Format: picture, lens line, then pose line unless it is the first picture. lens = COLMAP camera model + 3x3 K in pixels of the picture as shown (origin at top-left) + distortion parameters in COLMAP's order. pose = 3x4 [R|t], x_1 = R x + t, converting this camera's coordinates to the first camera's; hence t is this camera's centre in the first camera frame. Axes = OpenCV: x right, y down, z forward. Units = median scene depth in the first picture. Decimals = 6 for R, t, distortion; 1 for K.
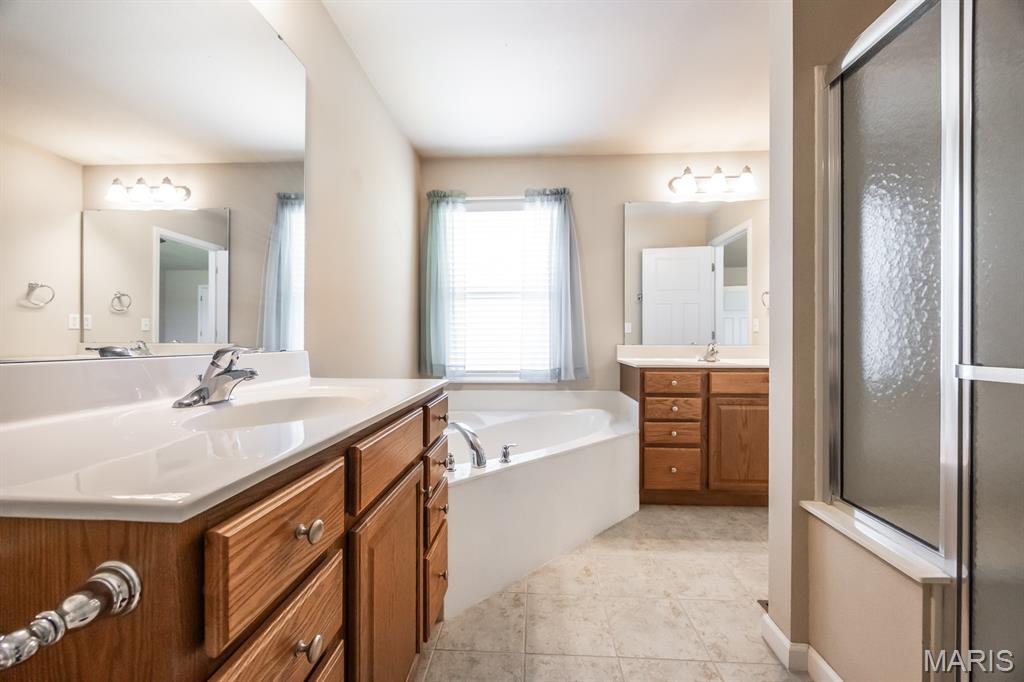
lens RADIAL K [[404.4, 0, 512.0], [0, 404.4, 341.0], [0, 0, 1]] dist [-0.000105, -0.000011]
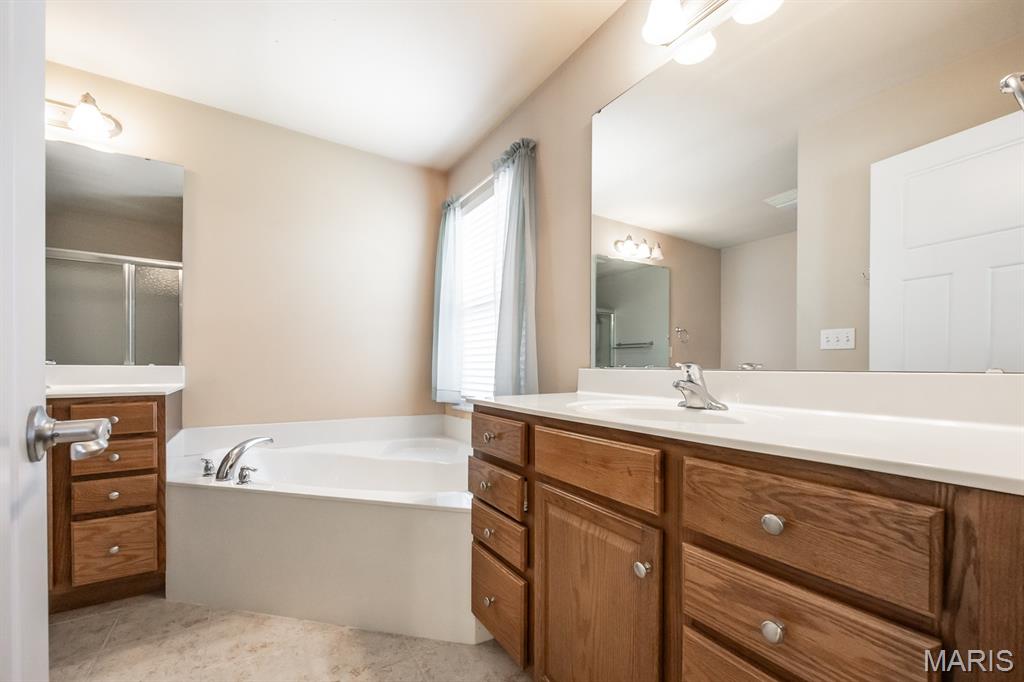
lens RADIAL K [[418.4, 0, 508.2], [0, 418.4, 369.3], [0, 0, 1]] dist [0.000306, 0.000146]
pose [[0.568776, 0.008576, -0.822448, 0.863485], [-0.006796, 0.999961, 0.005727, 0.010361], [0.822465, 0.002332, 0.568811, 0.705608]]
